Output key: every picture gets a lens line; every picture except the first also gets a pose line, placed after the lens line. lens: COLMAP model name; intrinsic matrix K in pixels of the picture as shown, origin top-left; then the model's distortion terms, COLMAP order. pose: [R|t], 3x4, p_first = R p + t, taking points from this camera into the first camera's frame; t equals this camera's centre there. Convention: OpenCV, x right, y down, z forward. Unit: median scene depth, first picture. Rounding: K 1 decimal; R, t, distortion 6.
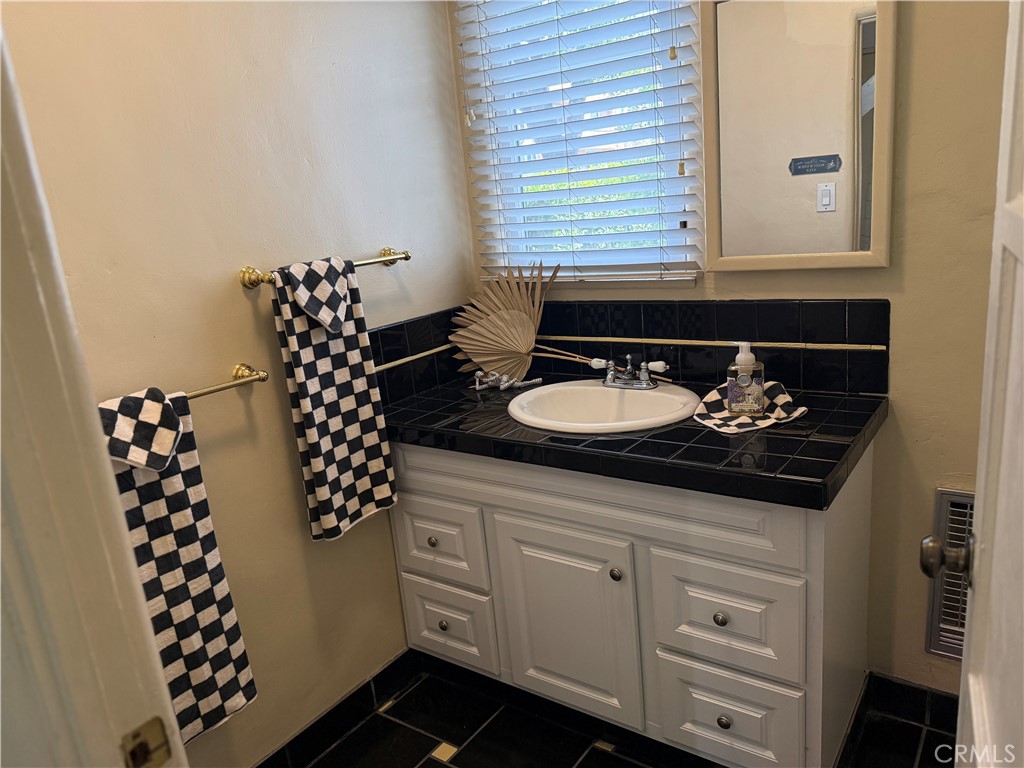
lens RADIAL K [[740.0, 0, 509.7], [0, 740.0, 387.6], [0, 0, 1]] dist [0.009407, -0.009226]
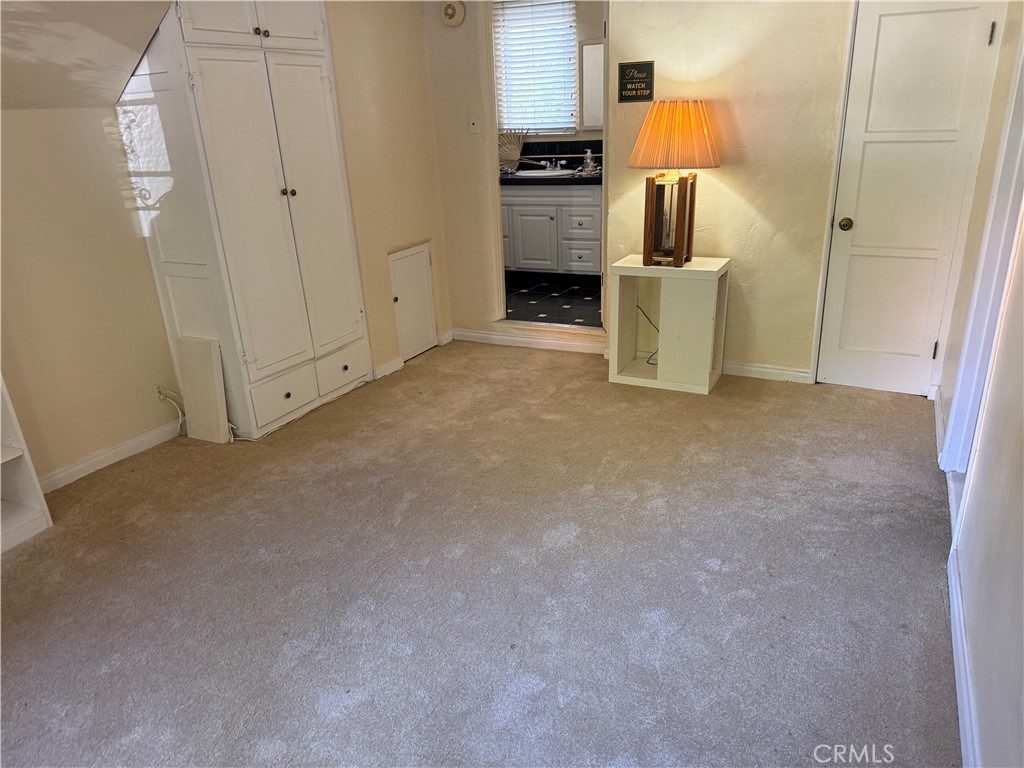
lens RADIAL K [[740.0, 0, 516.3], [0, 740.0, 386.5], [0, 0, 1]] dist [0.009407, -0.009226]
pose [[0.987331, -0.014538, 0.158007, -0.461596], [-0.004052, 0.993159, 0.116699, 0.504022], [-0.158623, -0.115860, 0.980518, -1.961057]]
